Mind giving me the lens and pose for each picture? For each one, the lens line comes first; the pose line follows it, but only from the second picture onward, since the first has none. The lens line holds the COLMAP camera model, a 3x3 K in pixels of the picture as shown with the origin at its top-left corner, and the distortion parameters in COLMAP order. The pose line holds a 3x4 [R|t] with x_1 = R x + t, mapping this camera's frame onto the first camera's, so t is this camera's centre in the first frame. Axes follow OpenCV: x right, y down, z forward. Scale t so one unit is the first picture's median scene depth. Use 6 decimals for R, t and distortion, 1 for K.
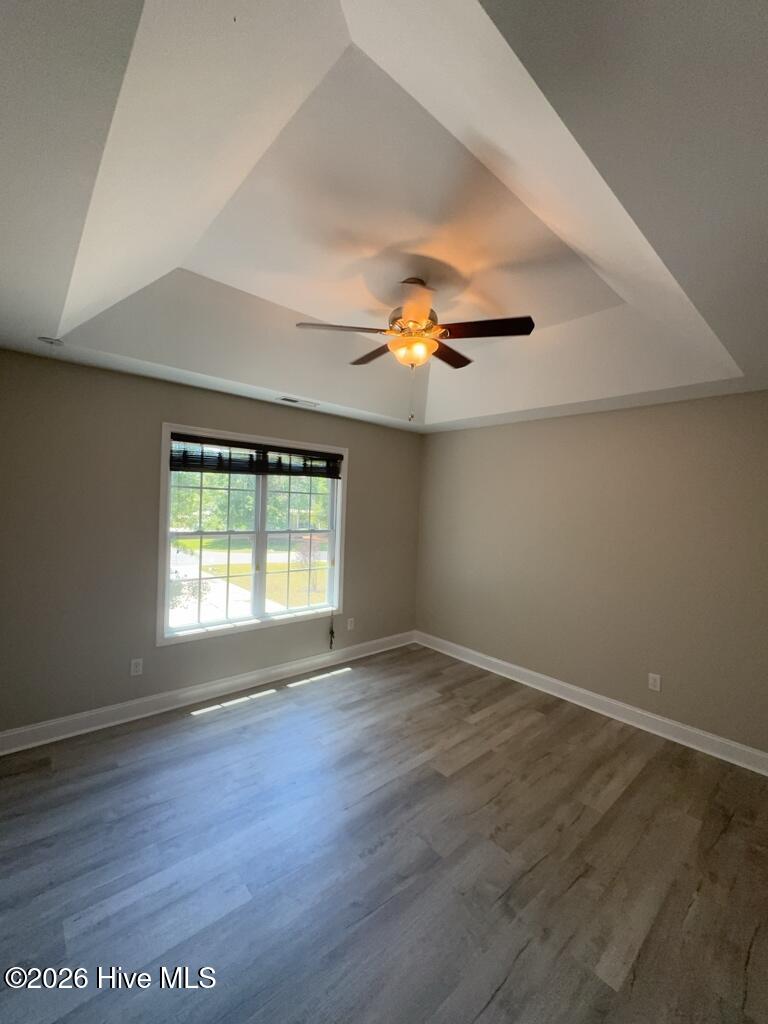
lens RADIAL K [[432.2, 0, 384.0], [0, 432.2, 512.0], [0, 0, 1]] dist [-0.000073, -0.000166]
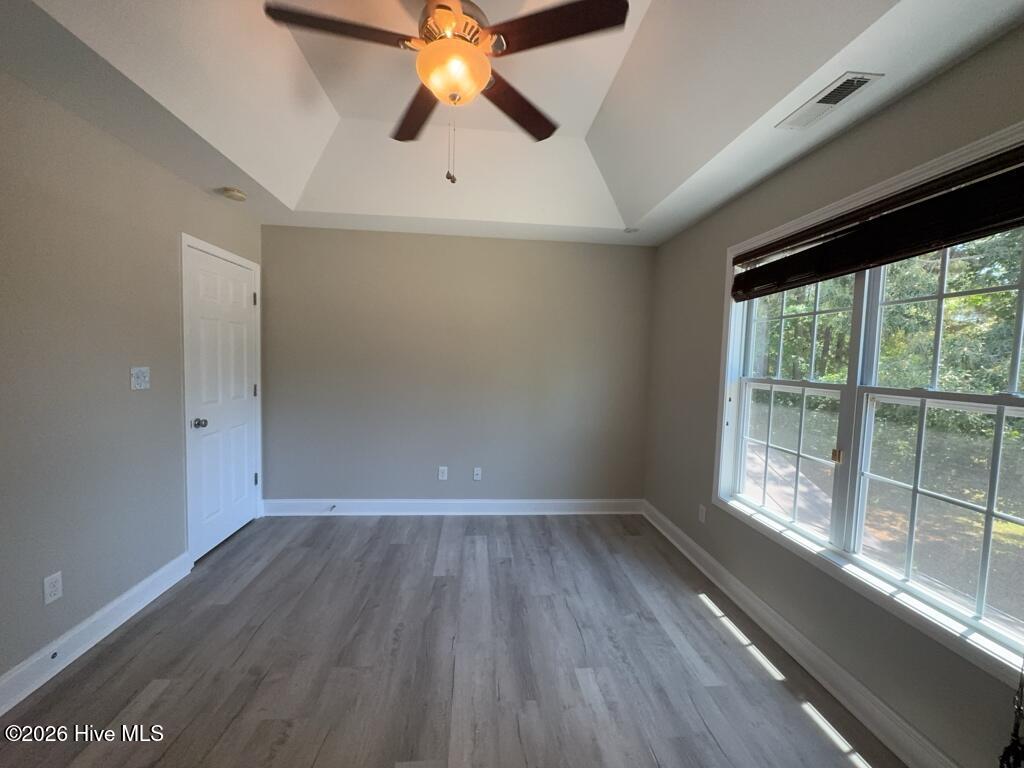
lens RADIAL K [[413.8, 0, 512.0], [0, 413.8, 384.0], [0, 0, 1]] dist [0.001370, 0.000075]
pose [[-0.606067, -0.006000, -0.795391, 0.440705], [-0.065733, 0.996929, 0.042566, 0.061754], [0.792693, 0.078081, -0.604600, 1.257236]]
